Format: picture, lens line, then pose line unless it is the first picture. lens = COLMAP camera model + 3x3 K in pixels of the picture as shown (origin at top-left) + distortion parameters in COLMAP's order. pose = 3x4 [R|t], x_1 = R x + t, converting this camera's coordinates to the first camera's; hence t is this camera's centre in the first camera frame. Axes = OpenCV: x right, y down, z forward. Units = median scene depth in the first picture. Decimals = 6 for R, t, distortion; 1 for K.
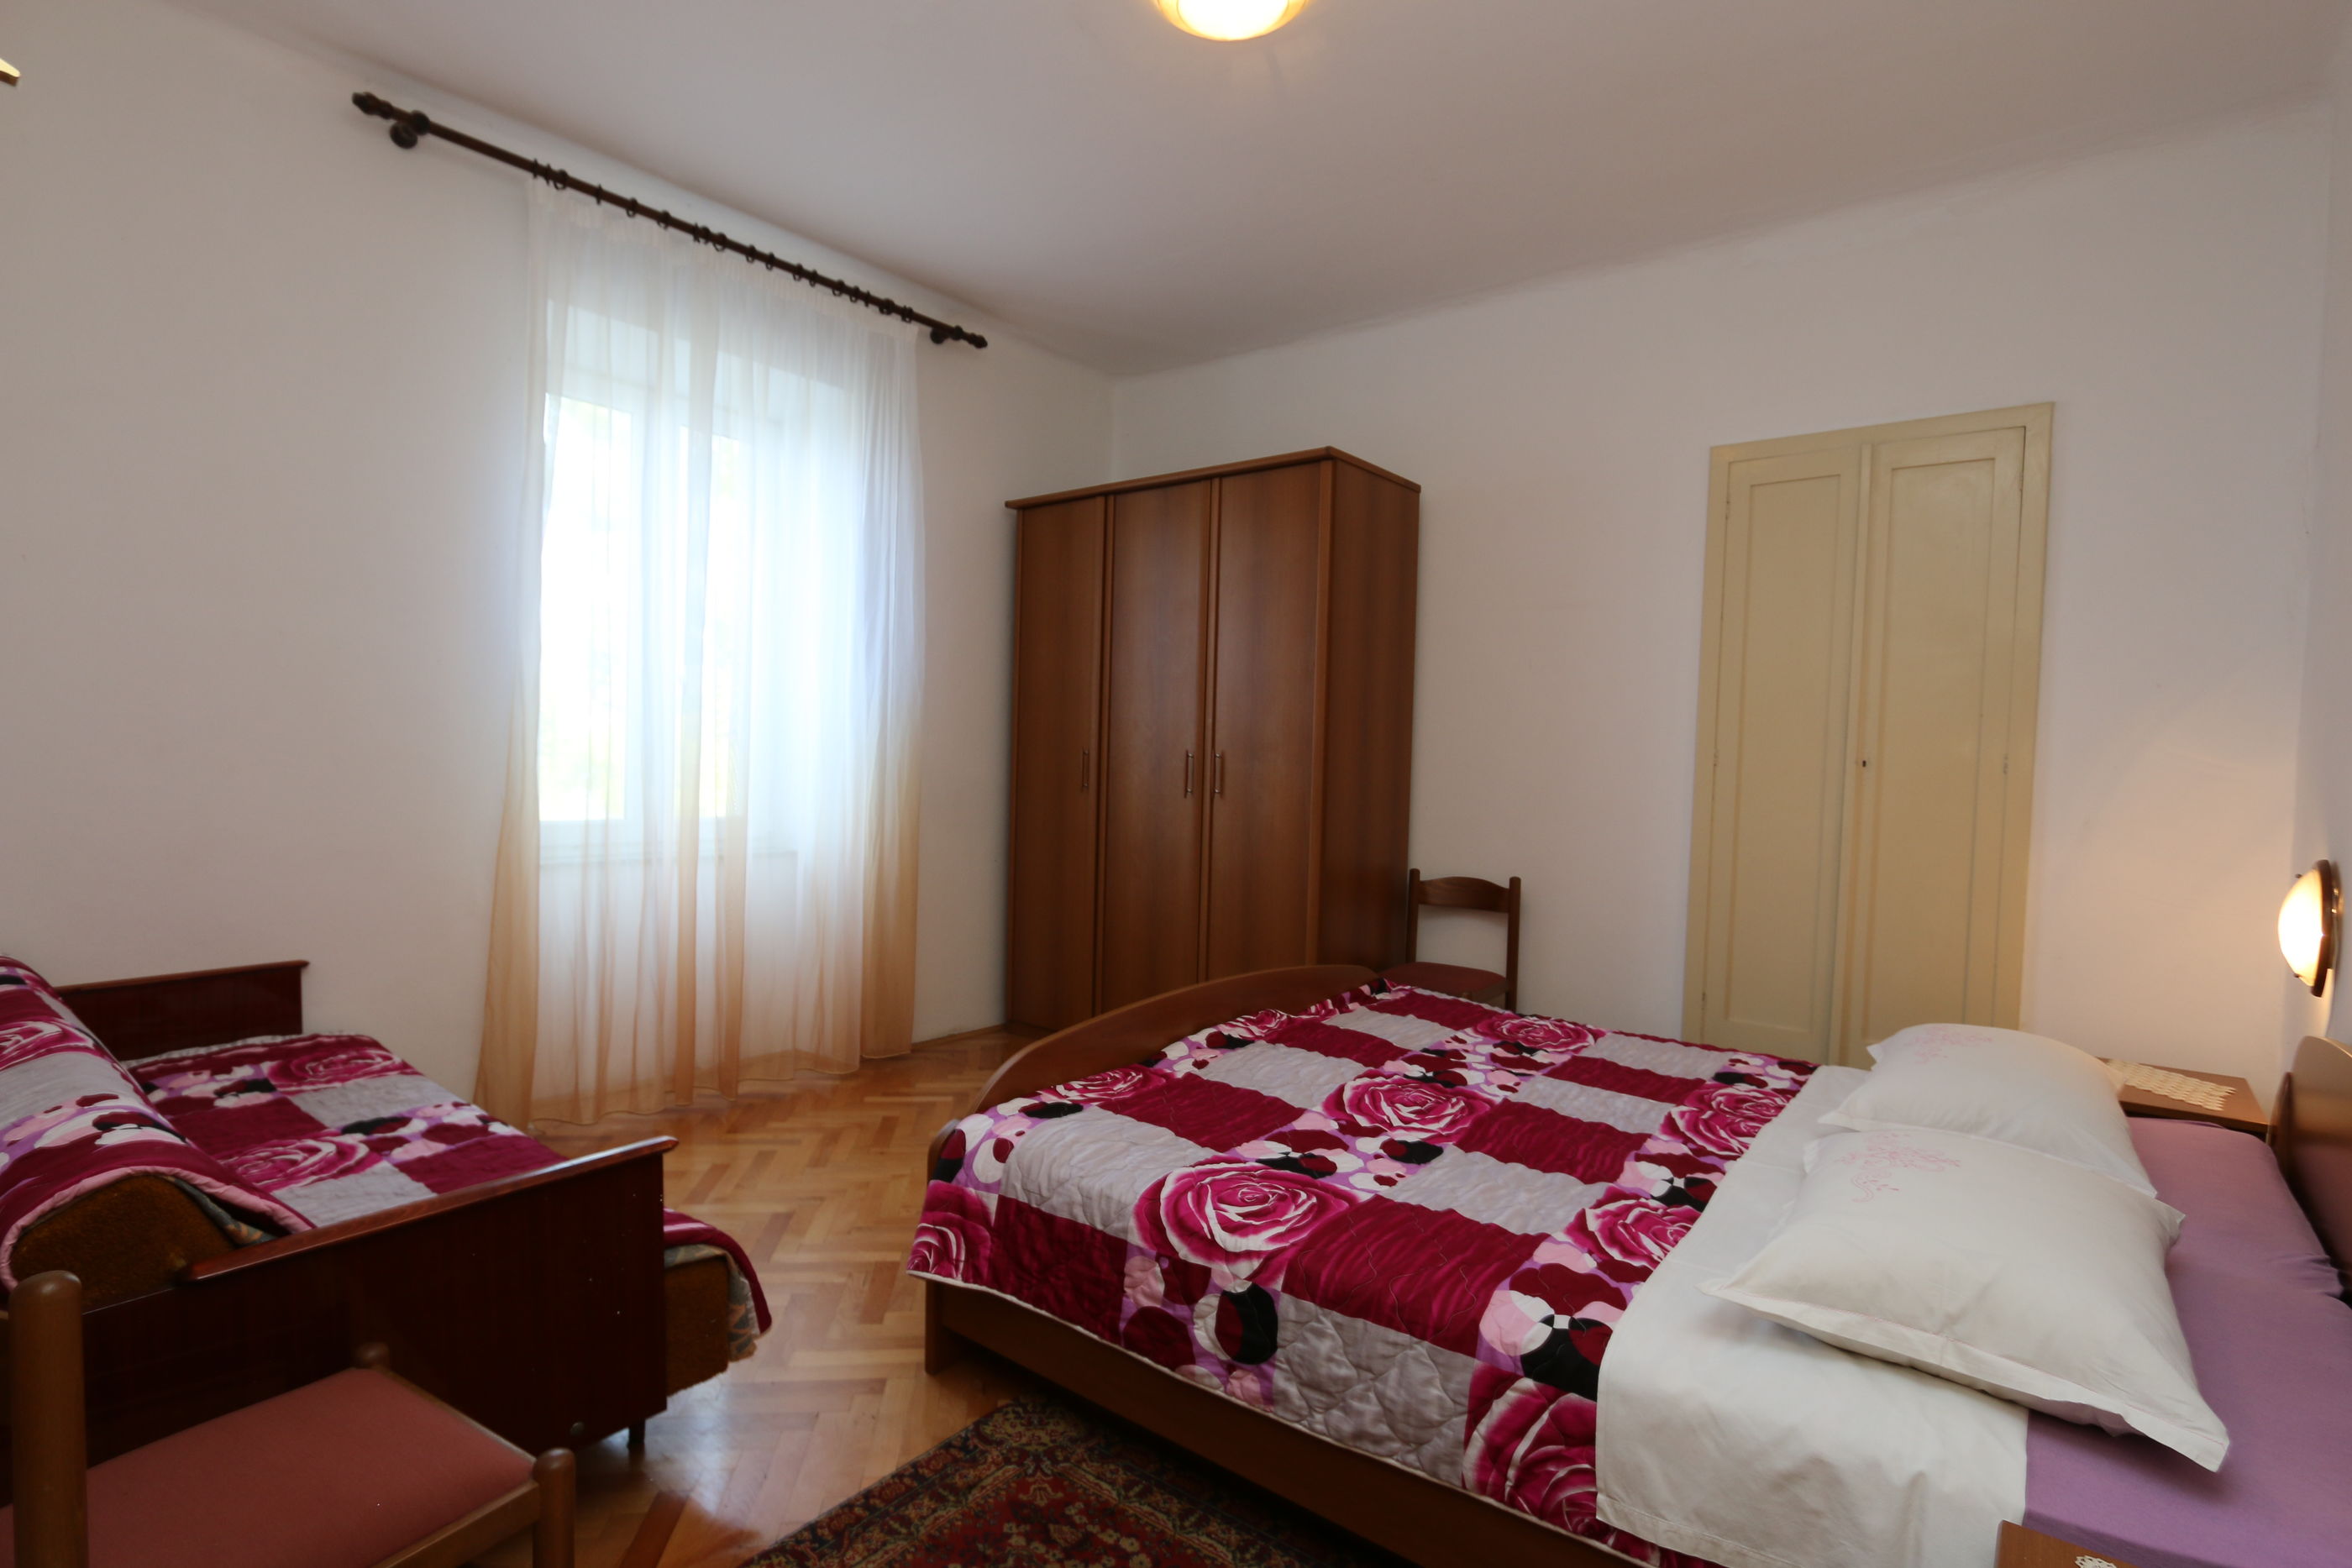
lens RADIAL K [[1140.6, 0, 1166.6], [0, 1140.6, 784.9], [0, 0, 1]] dist [-0.023726, 0.000196]
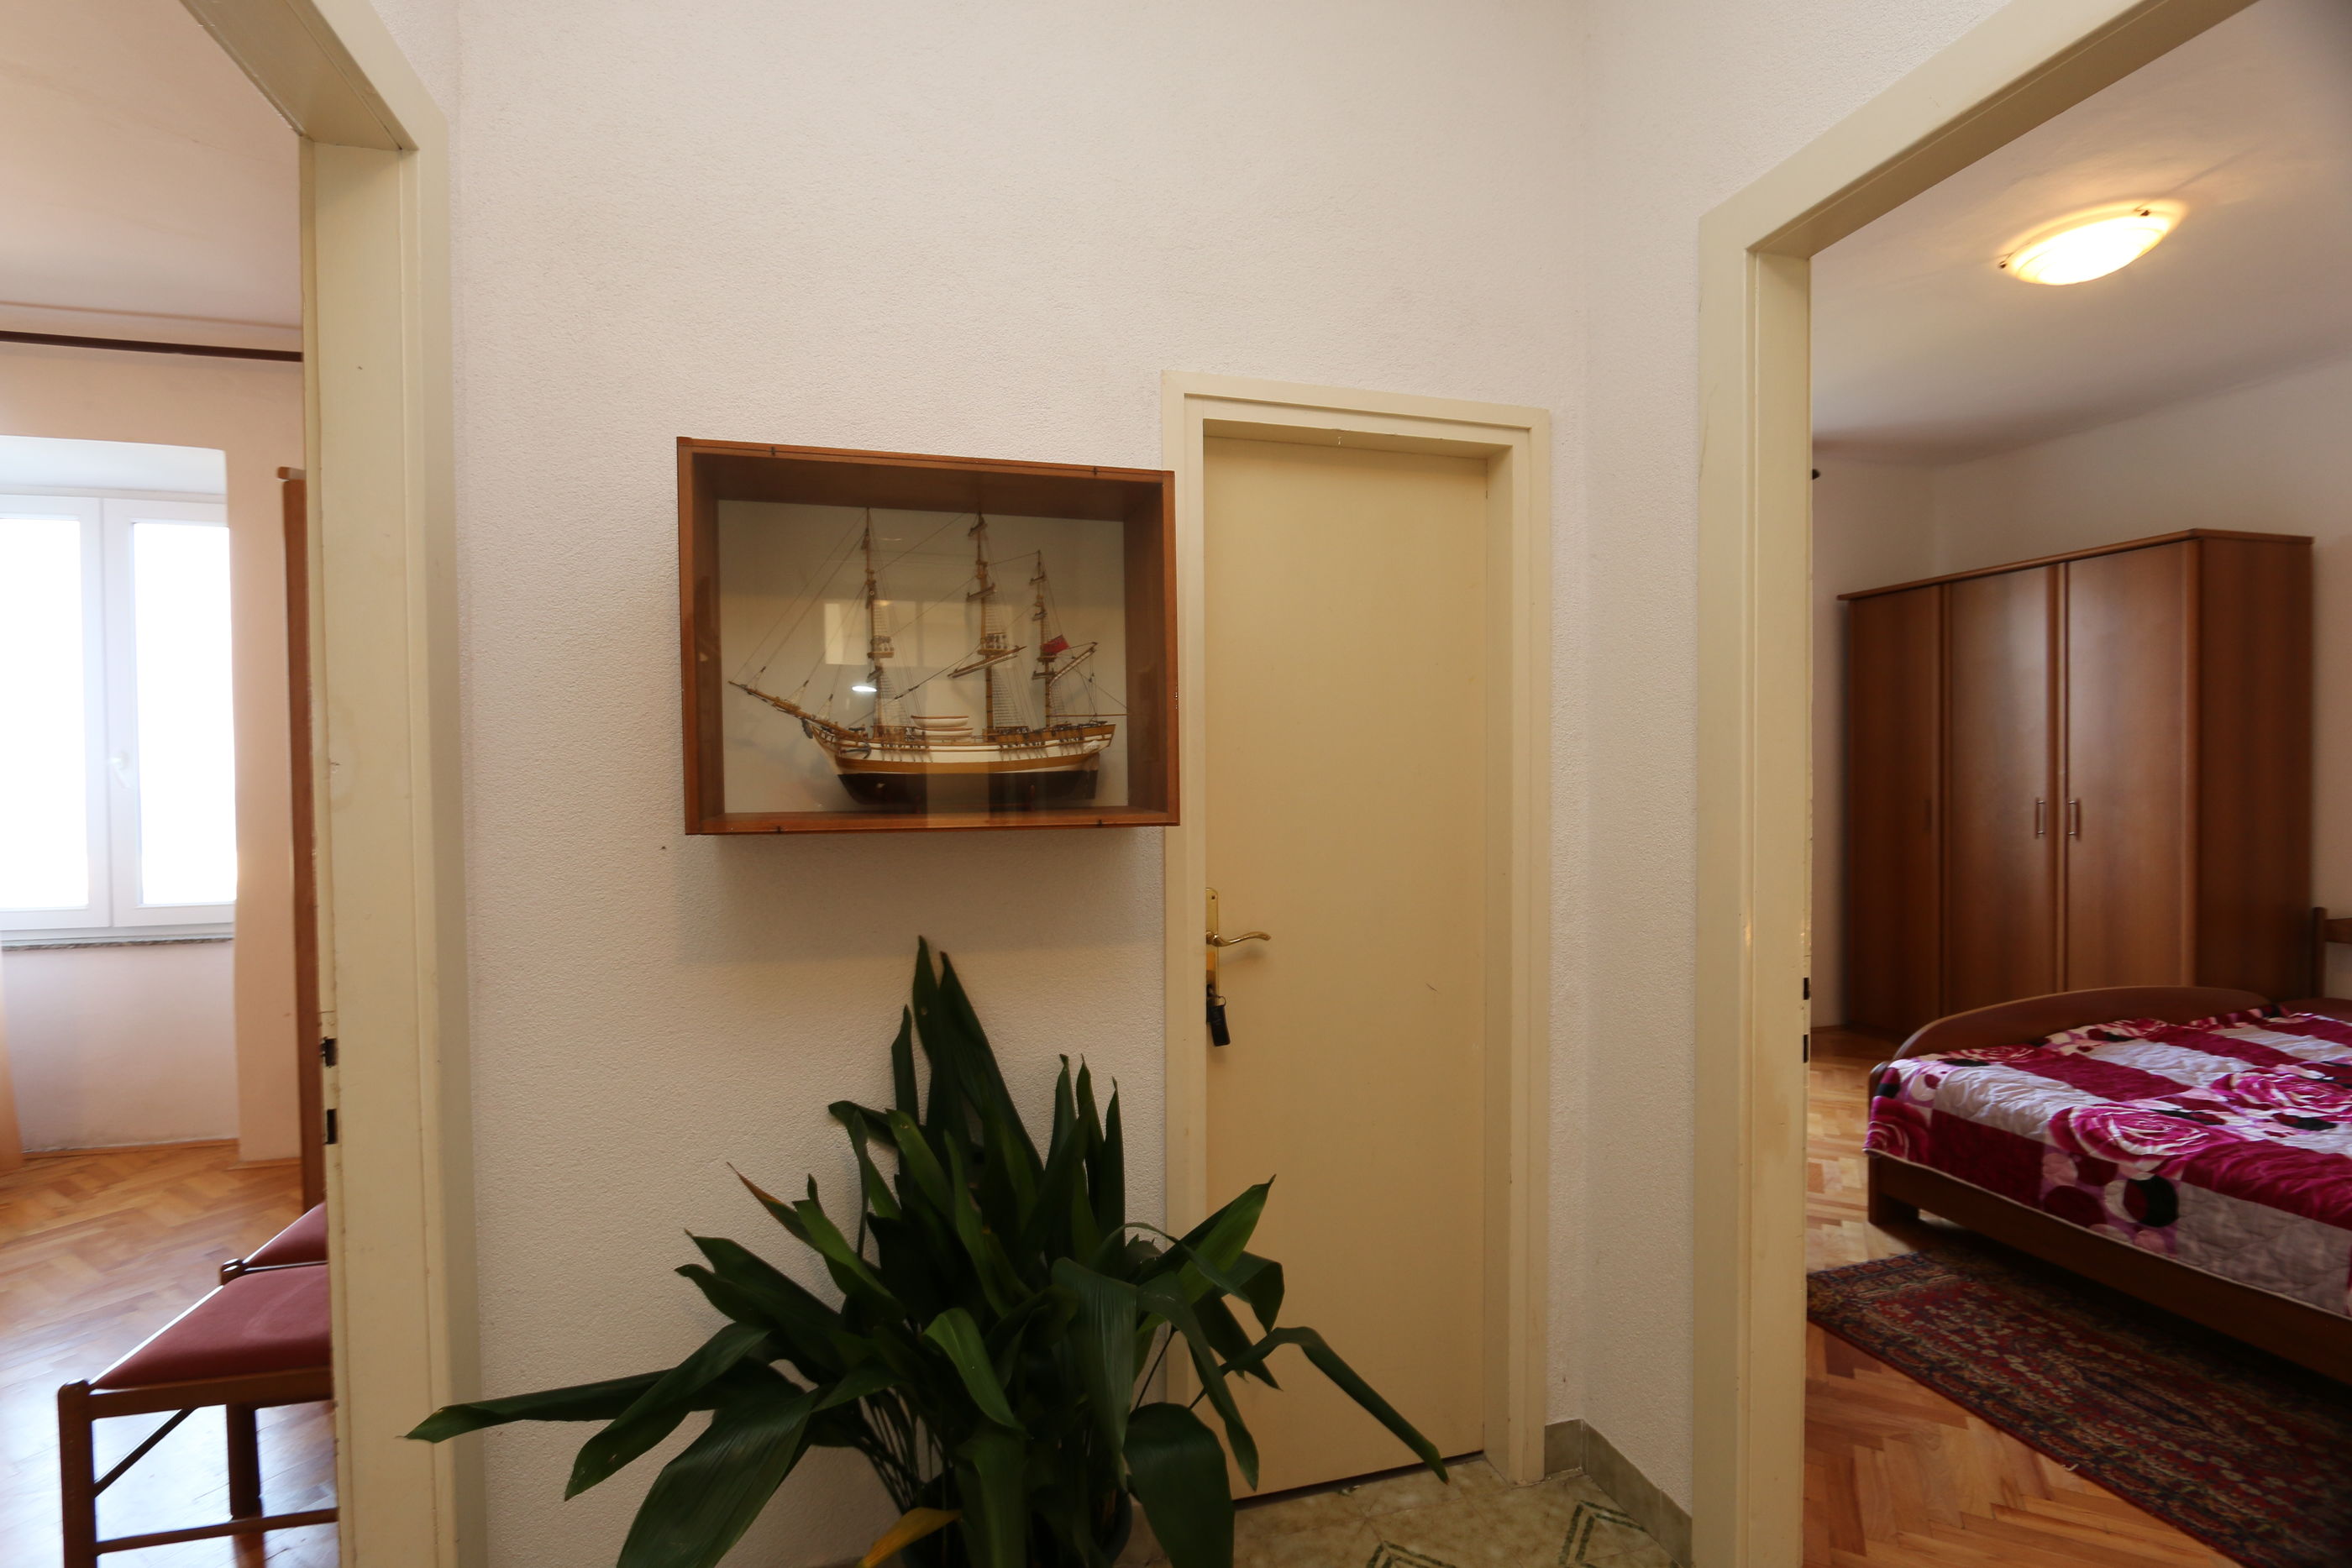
lens RADIAL K [[1084.8, 0, 1181.2], [0, 1084.8, 794.4], [0, 0, 1]] dist [-0.016741, 0.004437]
pose [[0.815856, -0.027960, -0.577579, -0.125266], [0.019936, 0.999597, -0.020228, -0.061126], [0.577912, 0.004988, 0.816084, -0.809389]]
